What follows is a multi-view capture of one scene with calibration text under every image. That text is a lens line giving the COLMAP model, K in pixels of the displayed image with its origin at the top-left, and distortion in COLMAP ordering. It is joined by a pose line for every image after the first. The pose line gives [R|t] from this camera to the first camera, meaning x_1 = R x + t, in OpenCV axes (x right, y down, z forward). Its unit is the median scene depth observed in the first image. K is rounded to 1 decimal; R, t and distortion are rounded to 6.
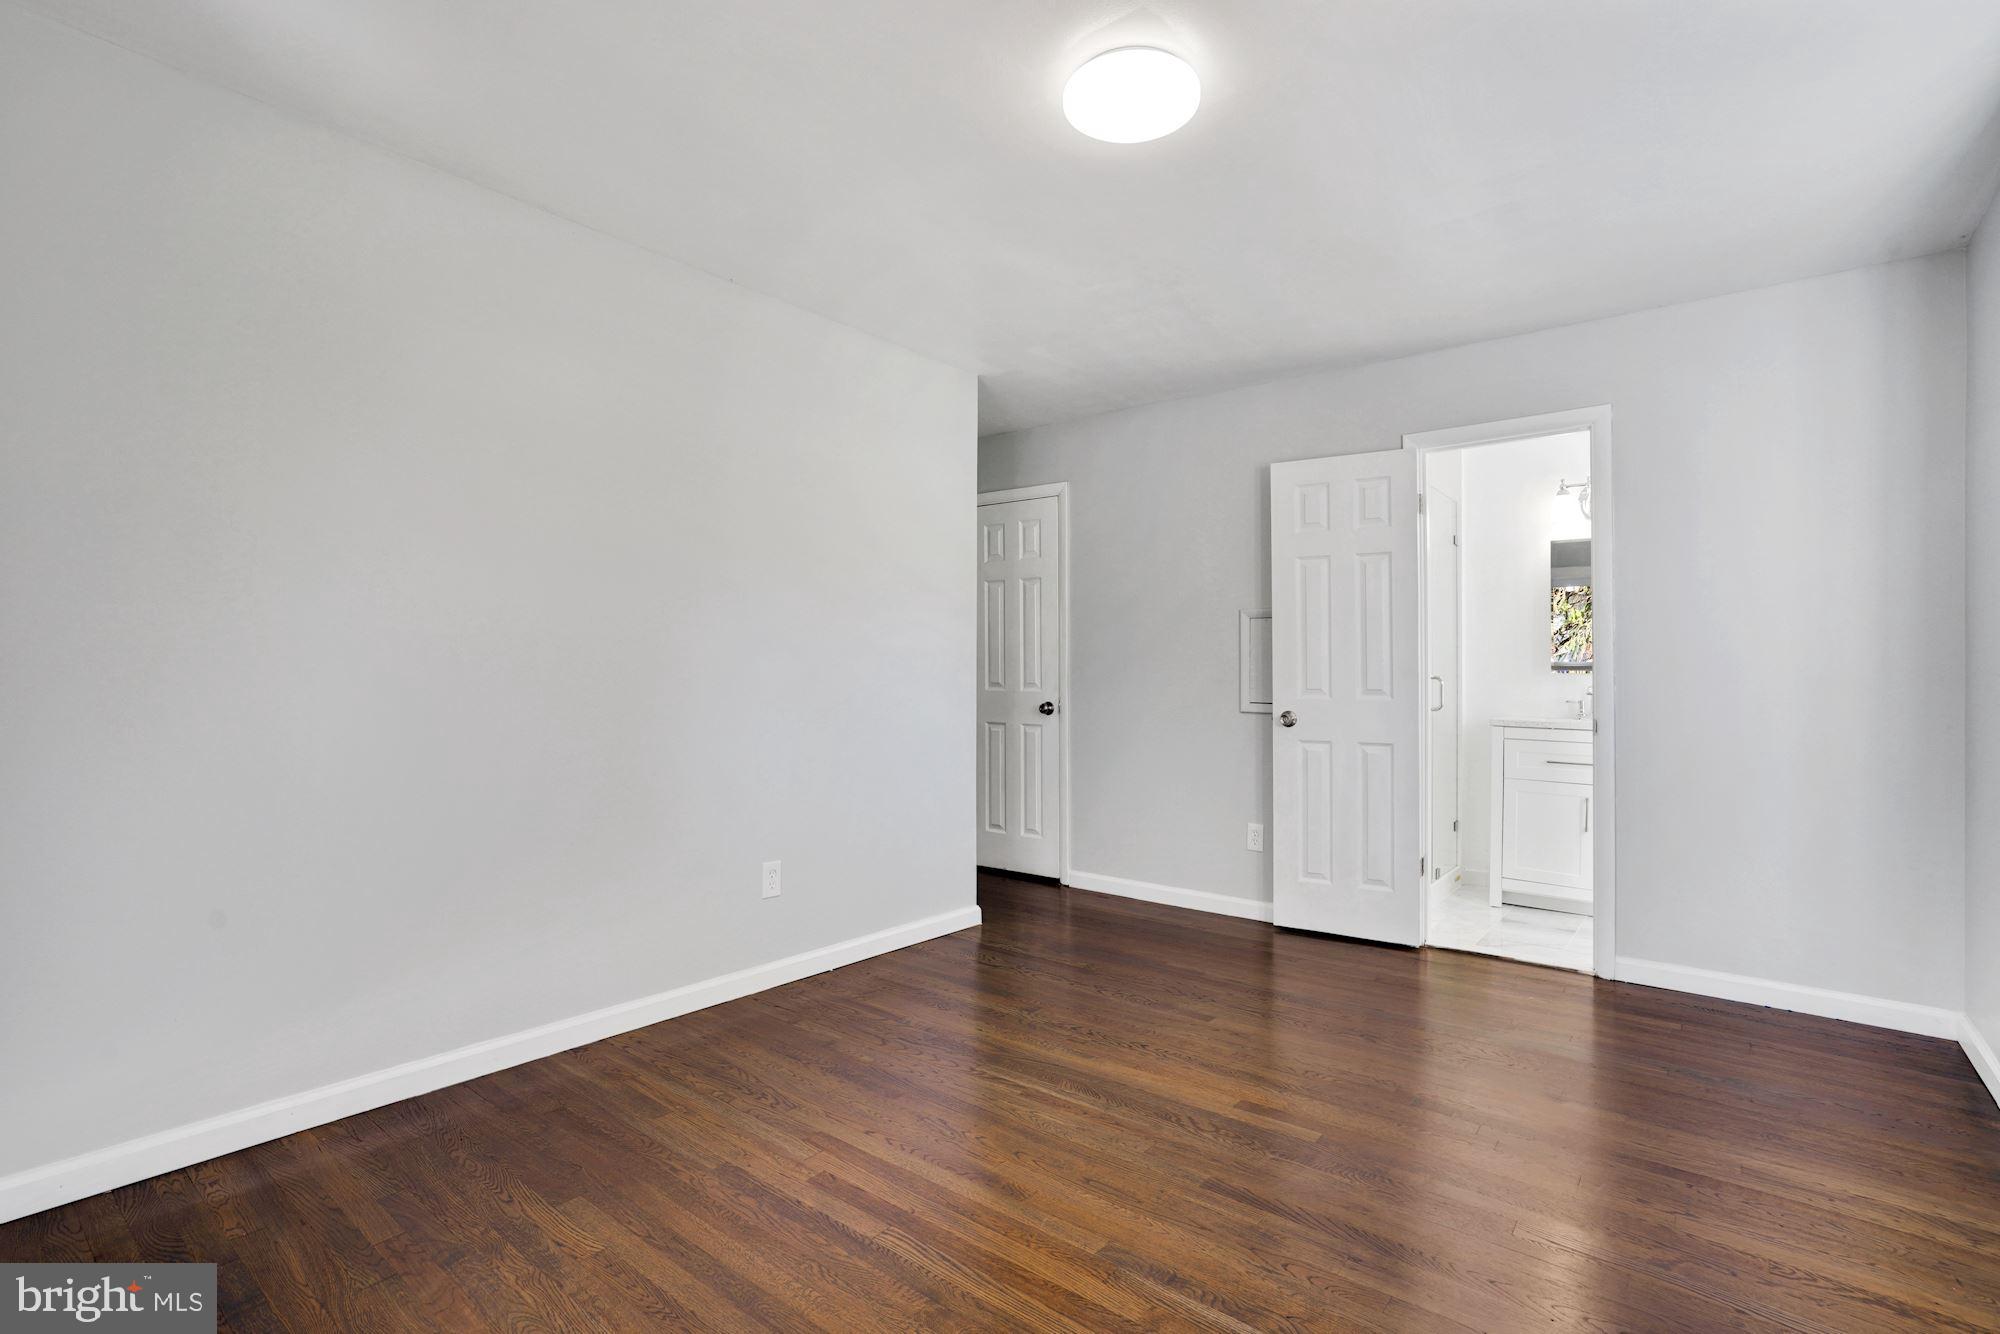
lens RADIAL K [[942.8, 0, 1000.0], [0, 942.8, 667.0], [0, 0, 1]] dist [-0.054136, 0.009998]
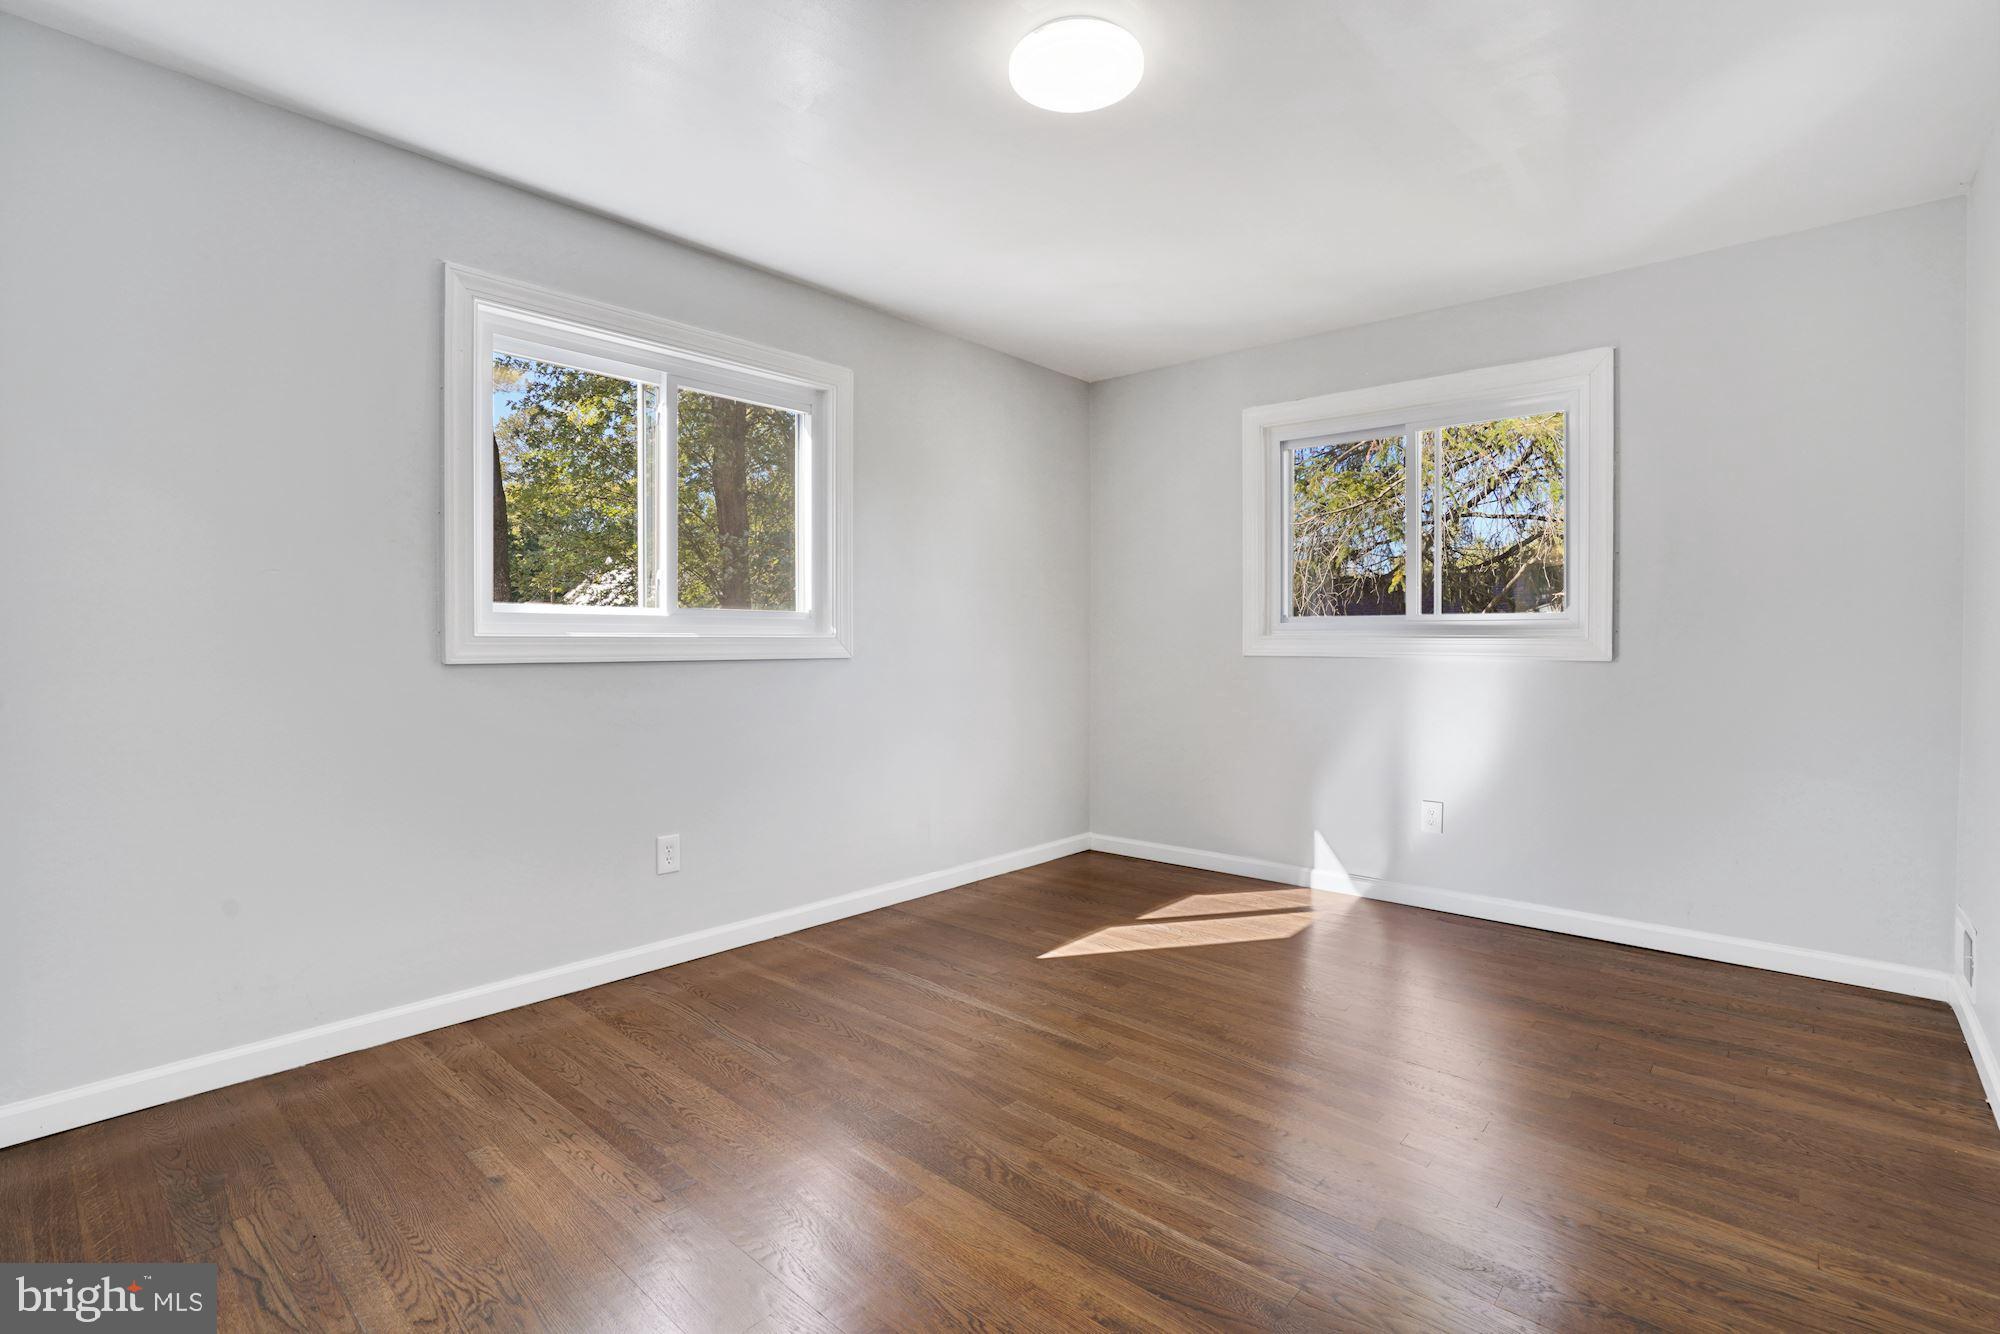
lens RADIAL K [[916.8, 0, 1000.0], [0, 916.8, 667.0], [0, 0, 1]] dist [-0.025709, 0.000591]
pose [[-0.998338, -0.012044, 0.056365, 0.095755], [-0.011088, 0.999790, 0.017239, 0.016313], [-0.056561, 0.016586, -0.998261, 1.103852]]
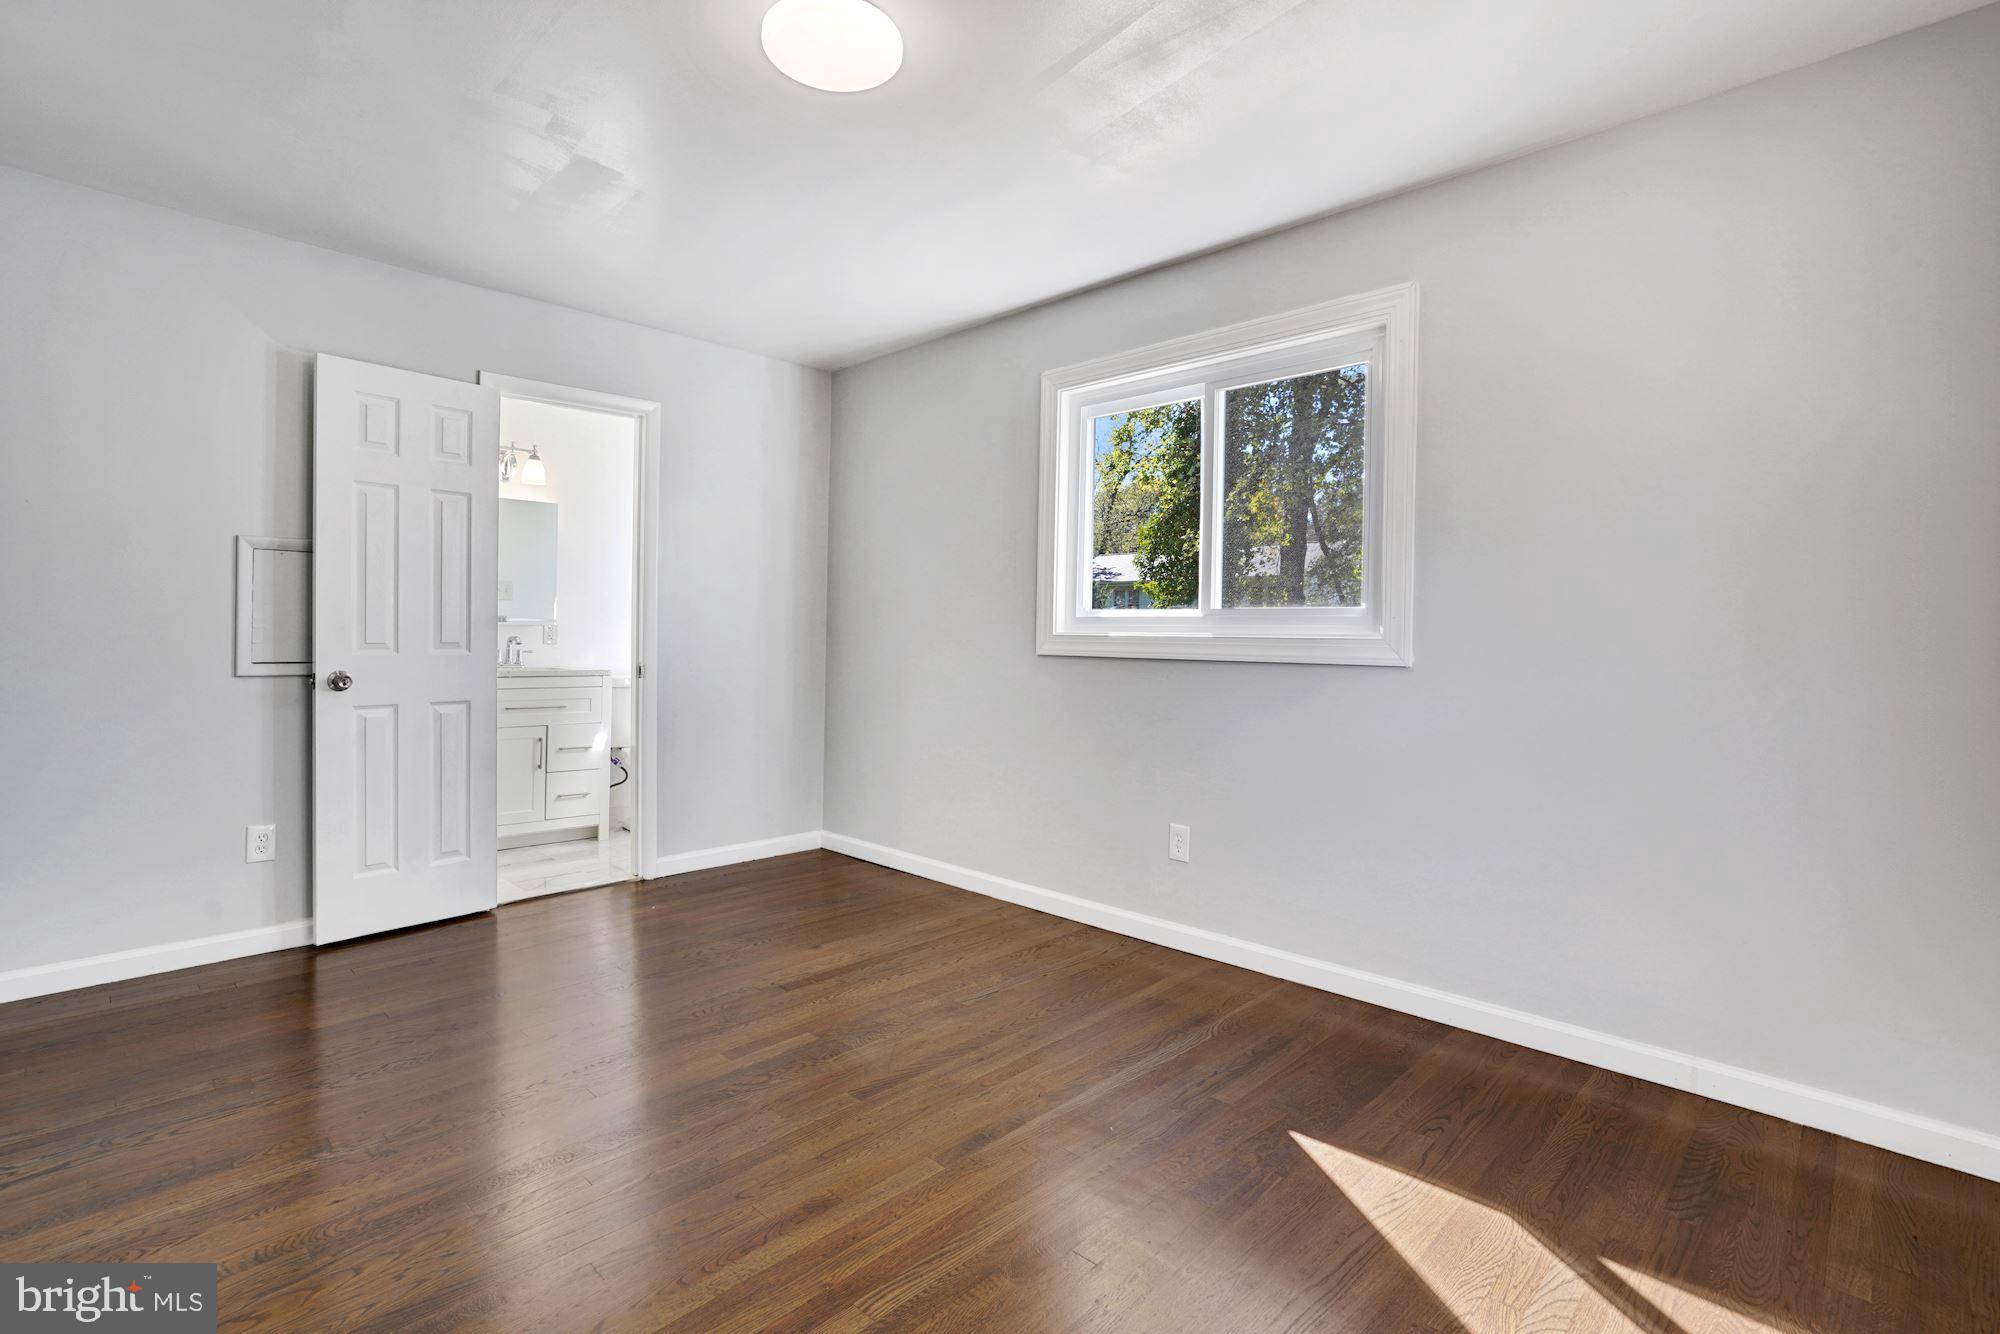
lens RADIAL K [[931.0, 0, 989.9], [0, 931.0, 635.8], [0, 0, 1]] dist [-0.004107, 0.000030]
pose [[0.095611, -0.011207, 0.995356, -0.457851], [-0.015983, 0.999790, 0.012792, -0.002326], [-0.995290, -0.017131, 0.095412, 0.401047]]
